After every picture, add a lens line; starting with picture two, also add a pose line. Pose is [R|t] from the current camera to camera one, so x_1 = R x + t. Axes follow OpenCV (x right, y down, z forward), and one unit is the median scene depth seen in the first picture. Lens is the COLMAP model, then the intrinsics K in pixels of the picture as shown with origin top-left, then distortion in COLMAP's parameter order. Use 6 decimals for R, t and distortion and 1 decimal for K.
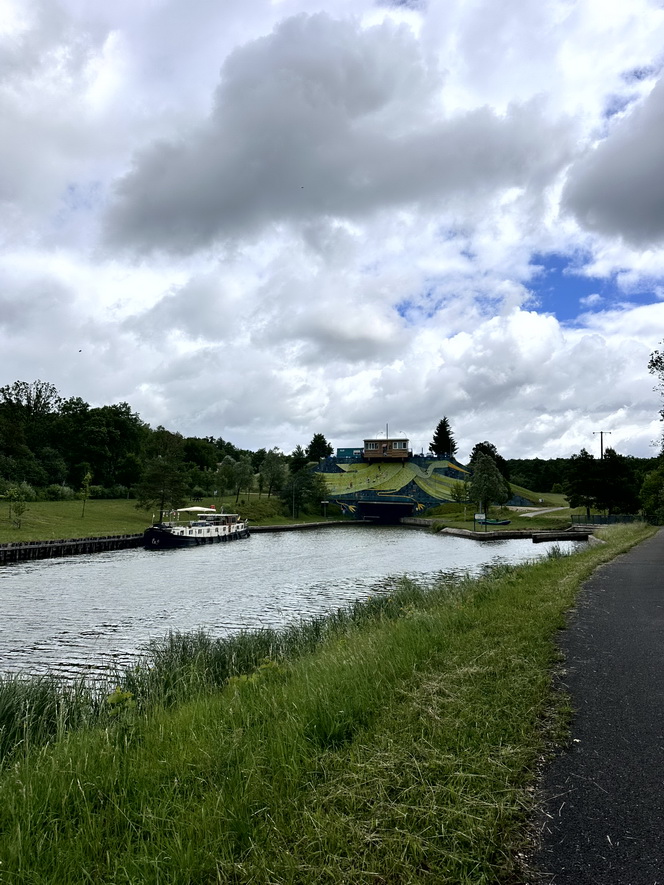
lens RADIAL K [[602.5, 0, 330.8], [0, 602.5, 442.9], [0, 0, 1]] dist [0.012774, 0.000476]
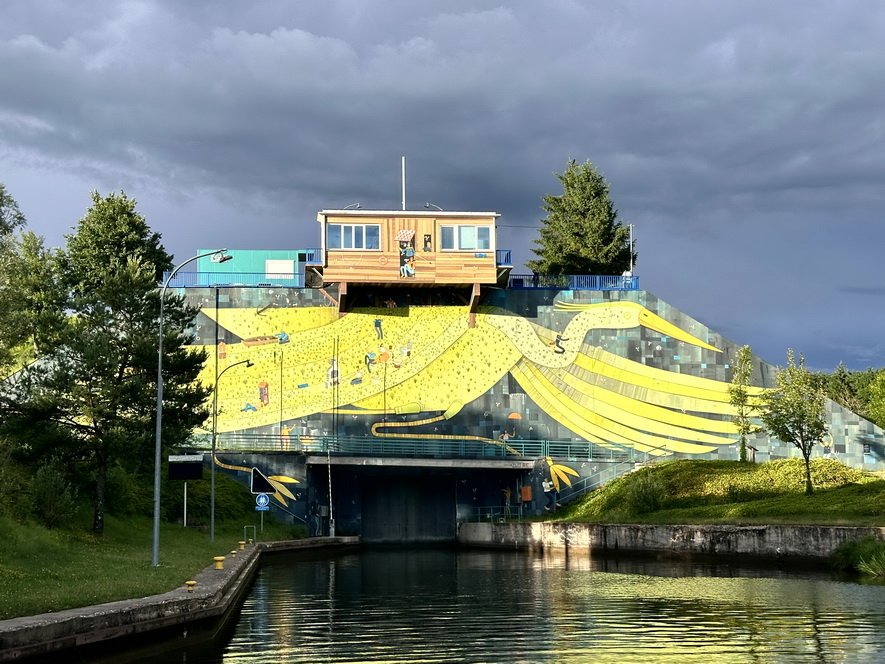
lens RADIAL K [[1349.0, 0, 444.2], [0, 1349.0, 336.7], [0, 0, 1]] dist [0.031503, 0.000000]
pose [[0.949355, 0.021640, 0.313461, -0.069889], [-0.015572, 0.999640, -0.021848, 0.058116], [-0.313821, 0.015860, 0.949350, 0.459712]]
